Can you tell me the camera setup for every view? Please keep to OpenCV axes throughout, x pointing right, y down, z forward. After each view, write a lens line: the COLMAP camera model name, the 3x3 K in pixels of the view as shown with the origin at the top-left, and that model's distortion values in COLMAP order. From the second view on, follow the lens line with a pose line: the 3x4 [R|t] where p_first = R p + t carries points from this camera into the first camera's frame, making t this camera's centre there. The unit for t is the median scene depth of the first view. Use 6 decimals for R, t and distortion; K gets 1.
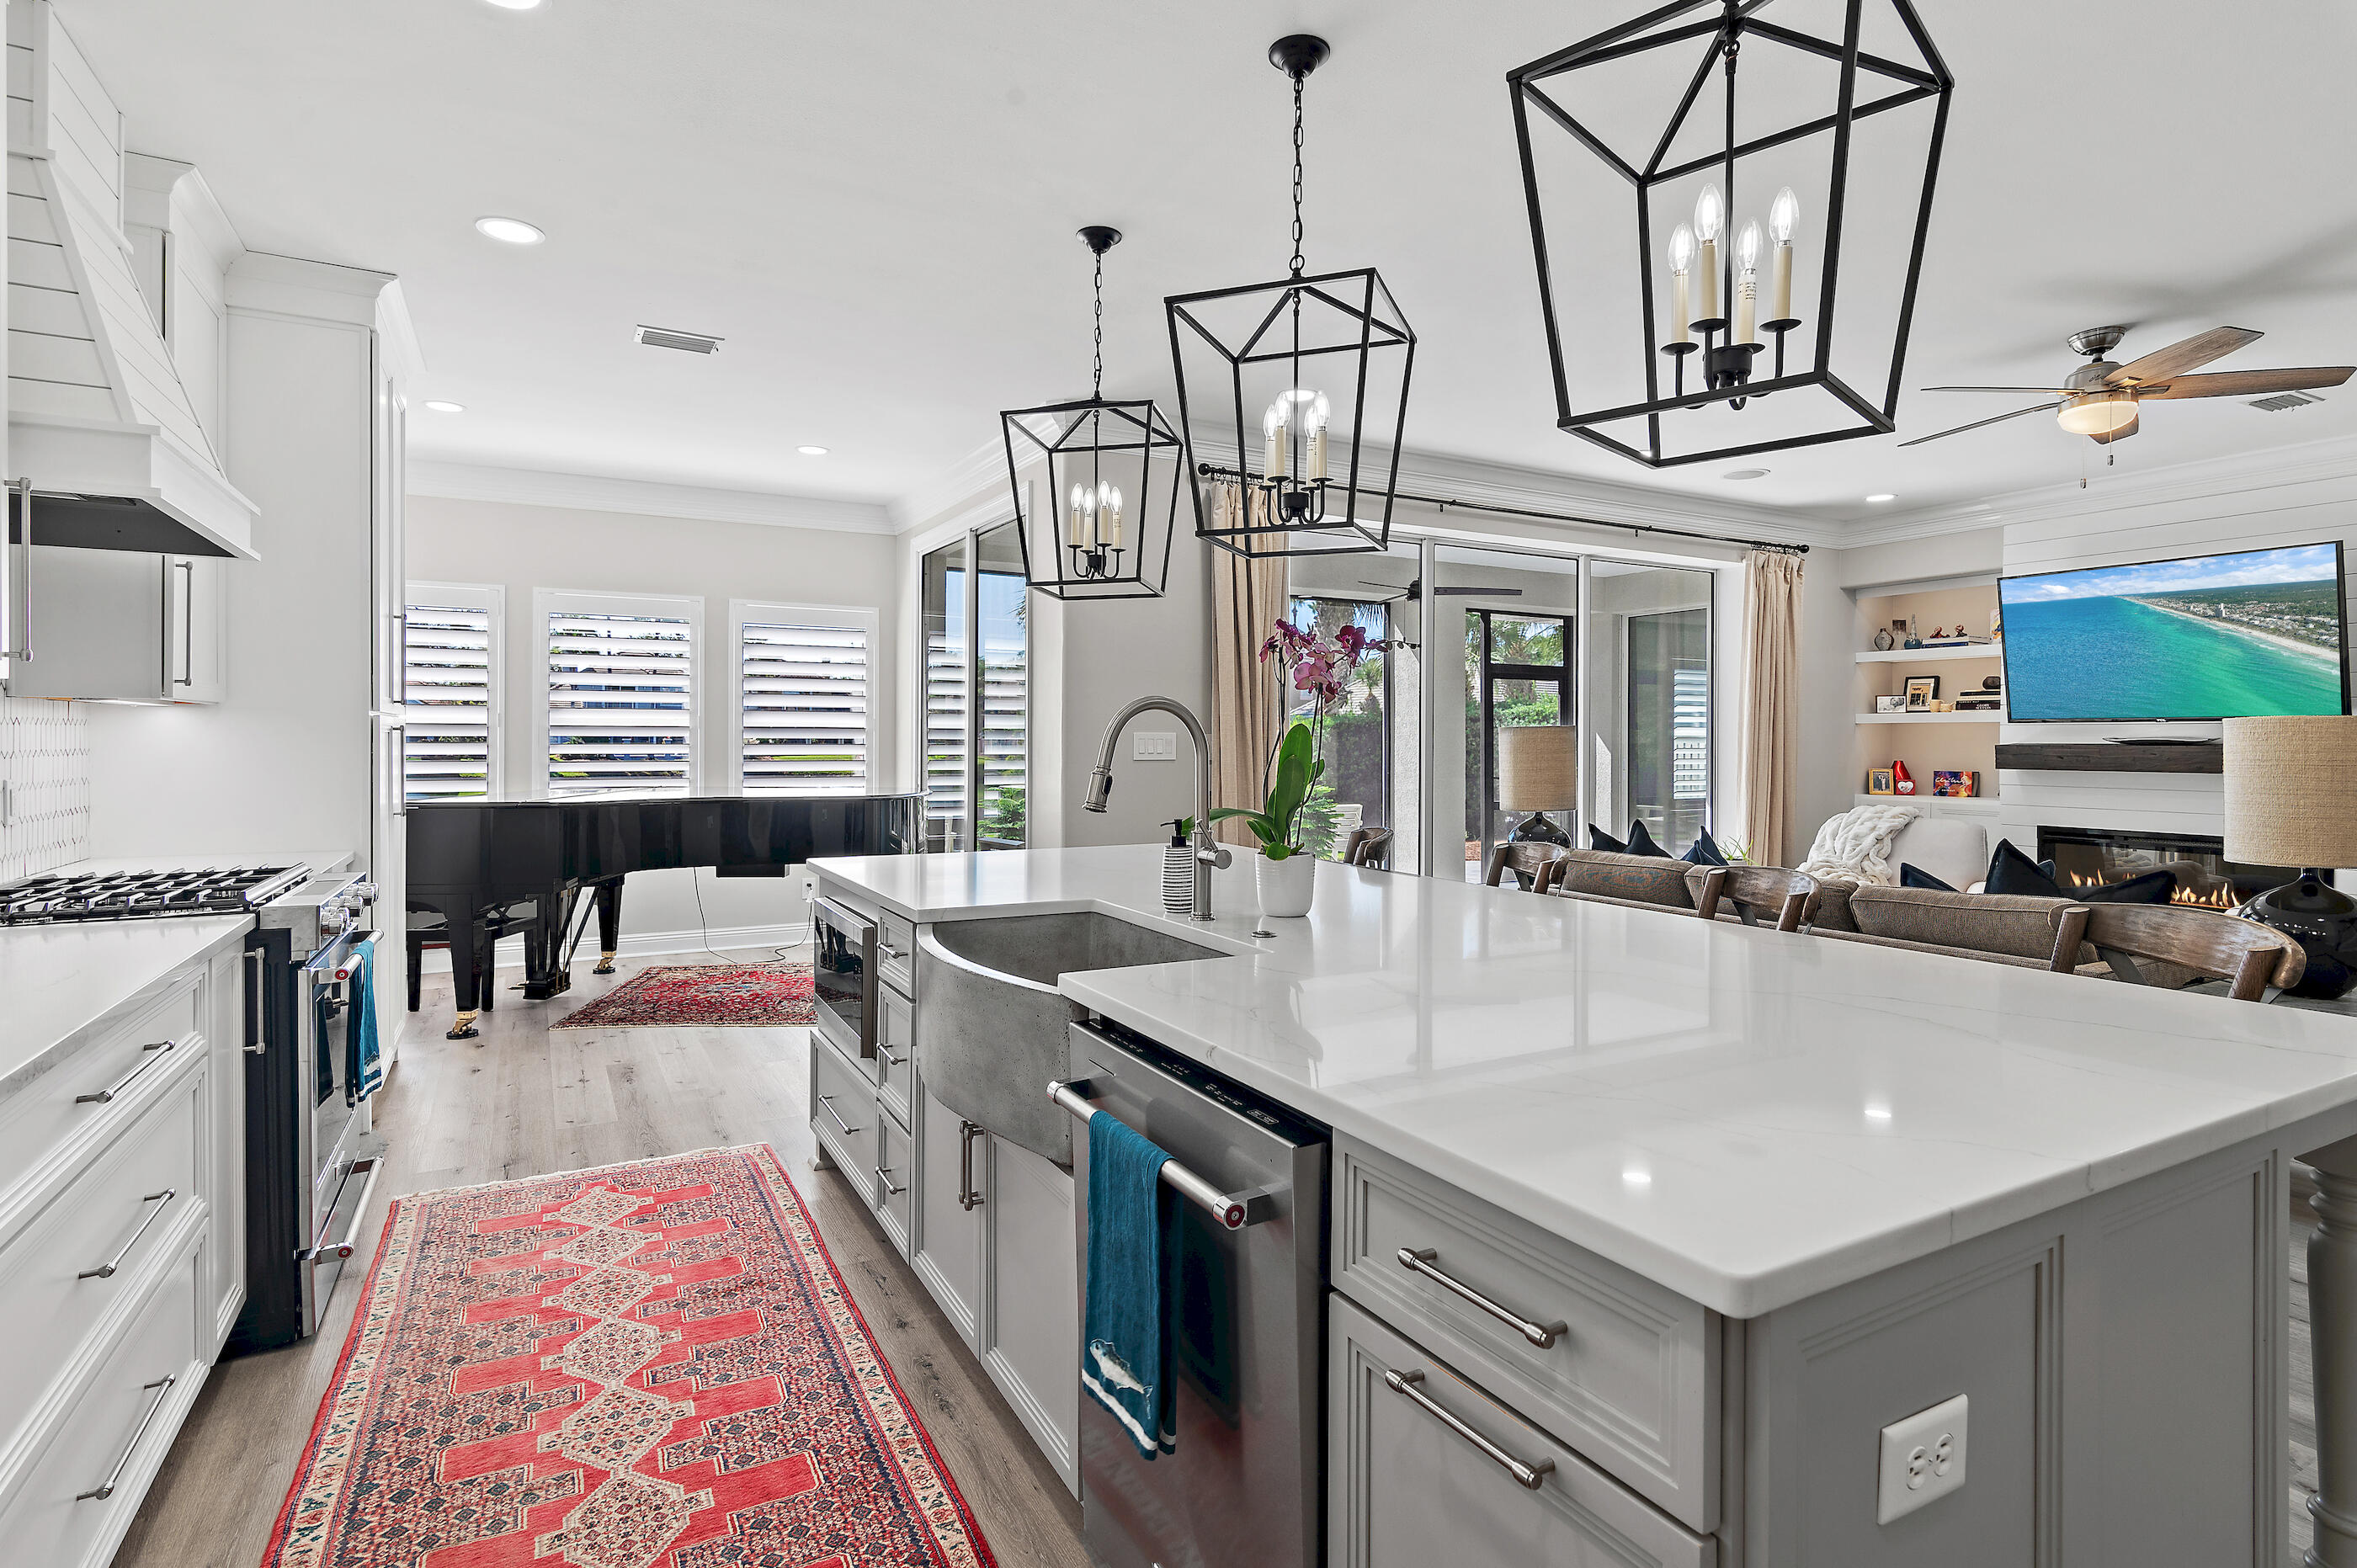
lens RADIAL K [[1188.8, 0, 1177.1], [0, 1188.8, 744.0], [0, 0, 1]] dist [0.000000, 0.000052]
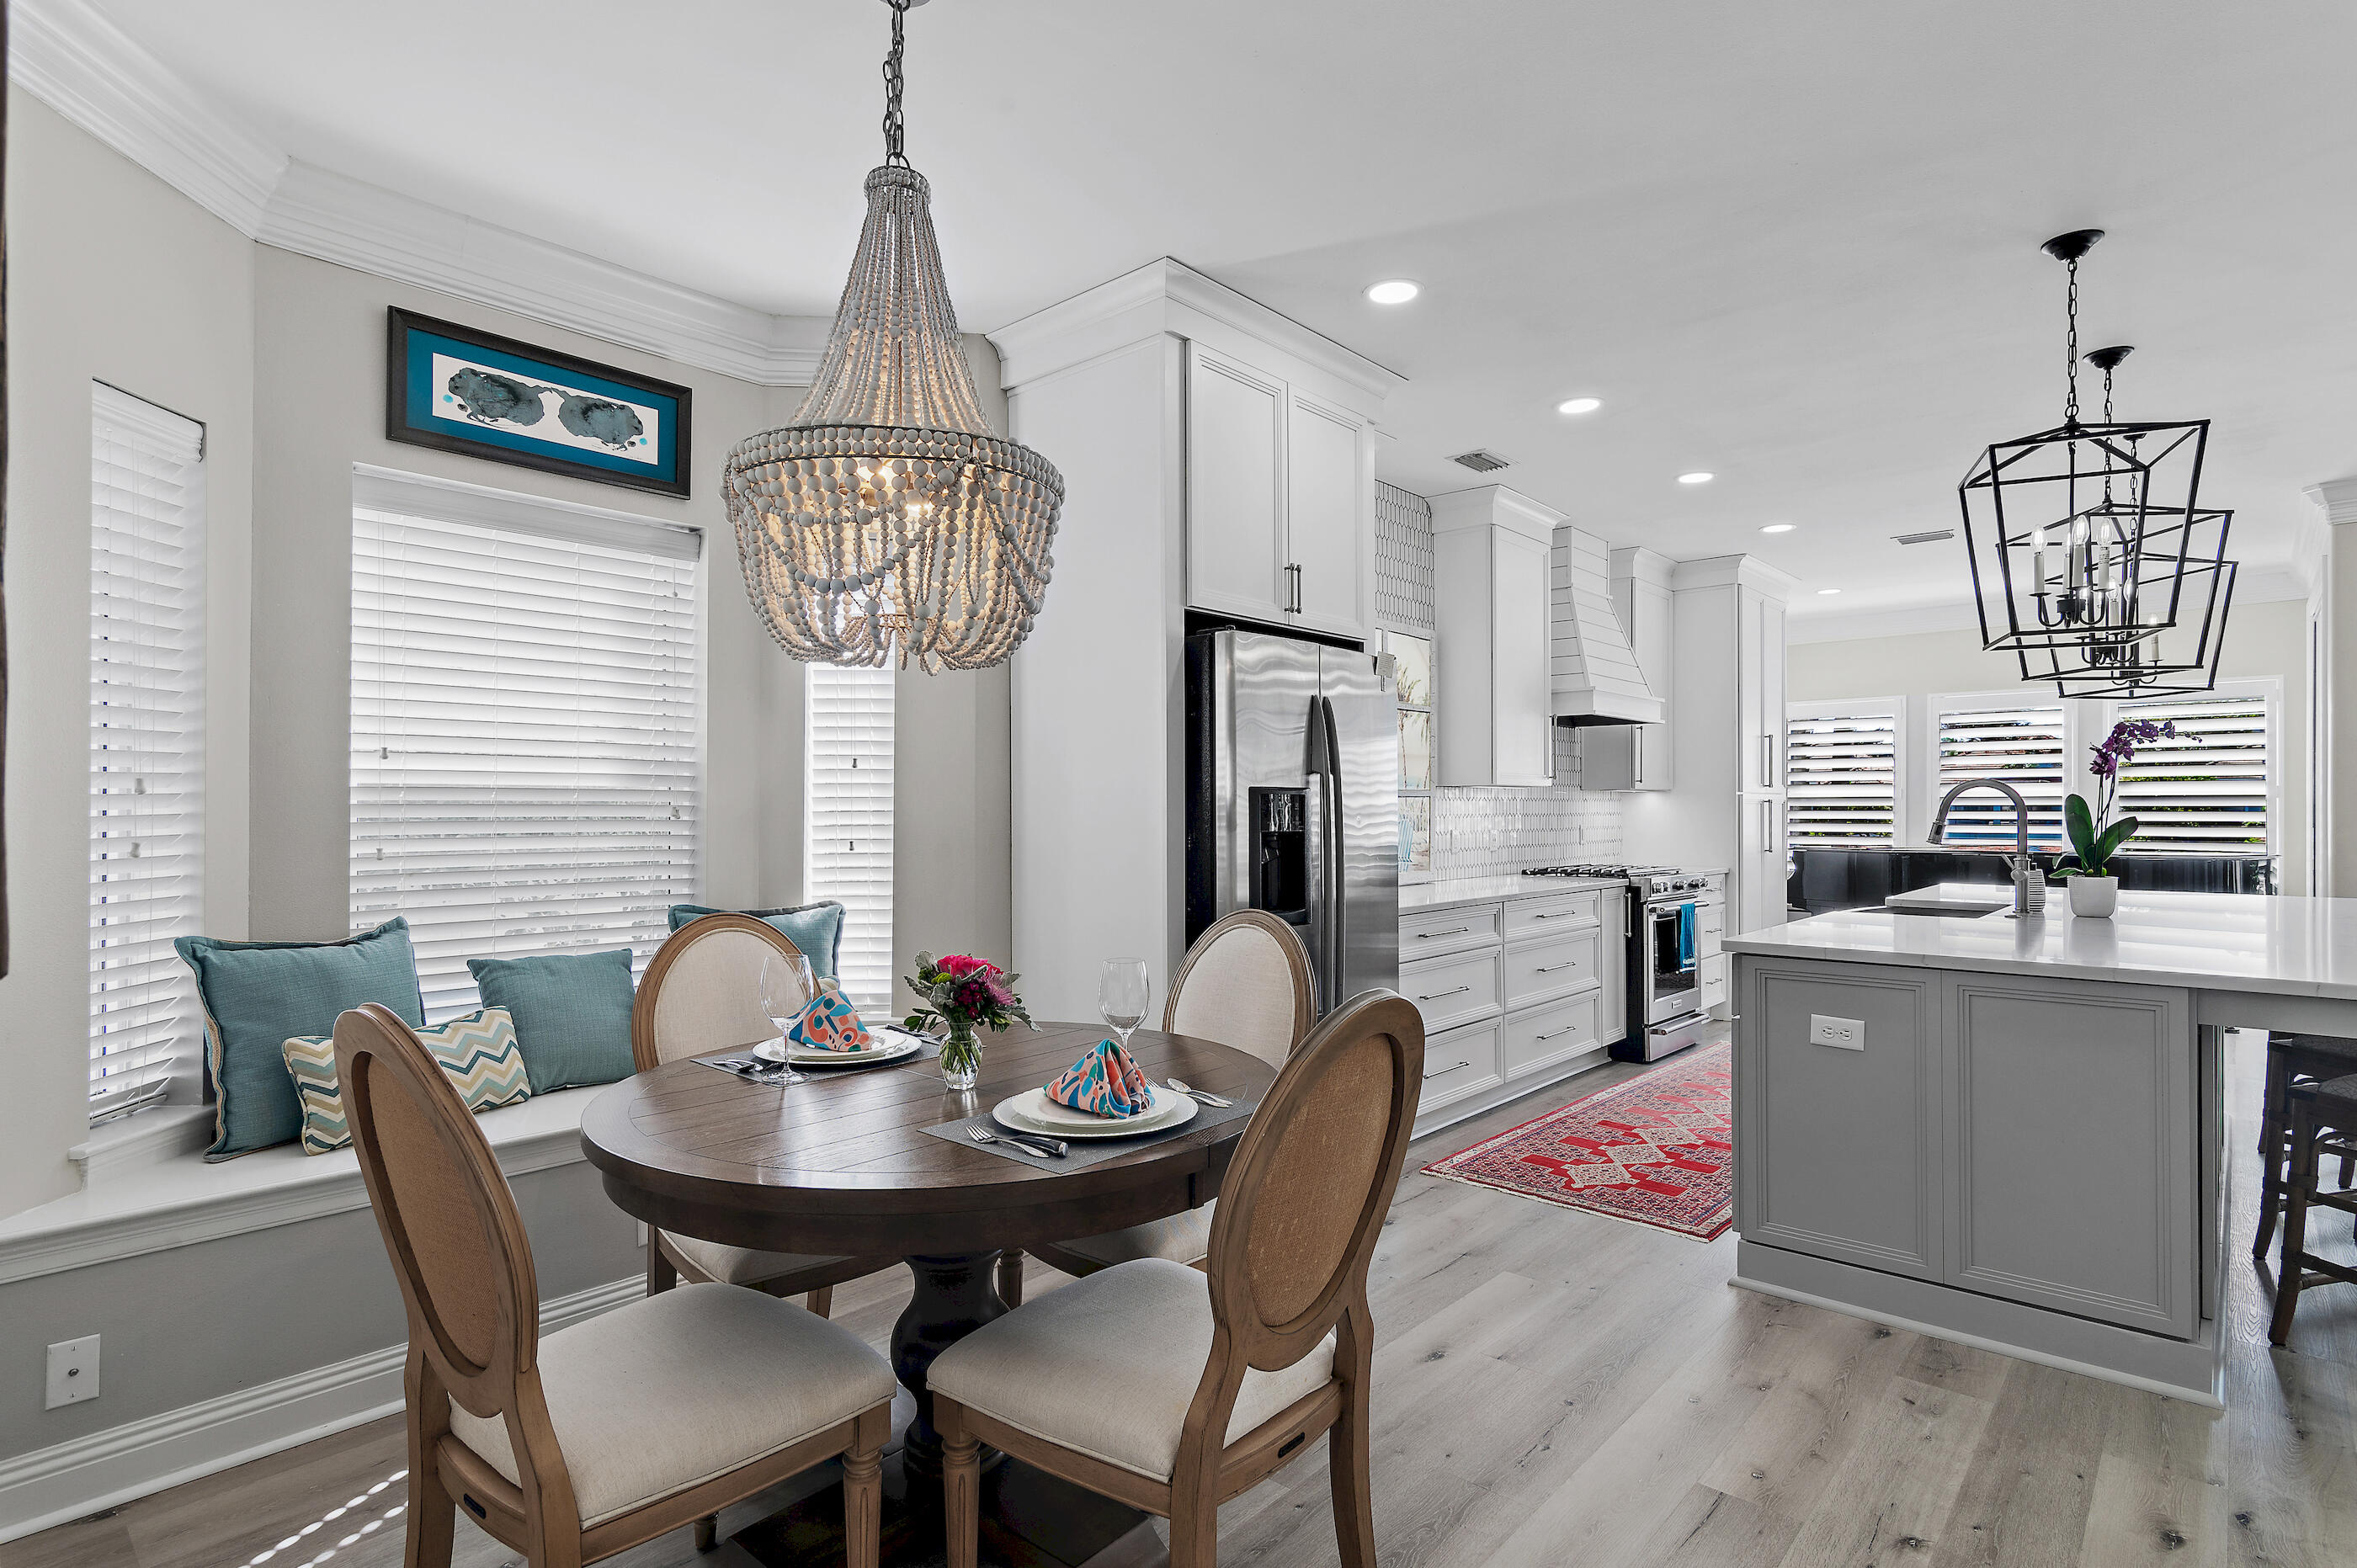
lens RADIAL K [[1173.2, 0, 1178.5], [0, 1173.2, 784.0], [0, 0, 1]] dist [-0.003257, -0.000704]
pose [[0.329415, -0.023714, -0.943888, 1.074068], [-0.000981, 0.999675, -0.025458, 0.010462], [0.944185, 0.009312, 0.329284, -0.595670]]
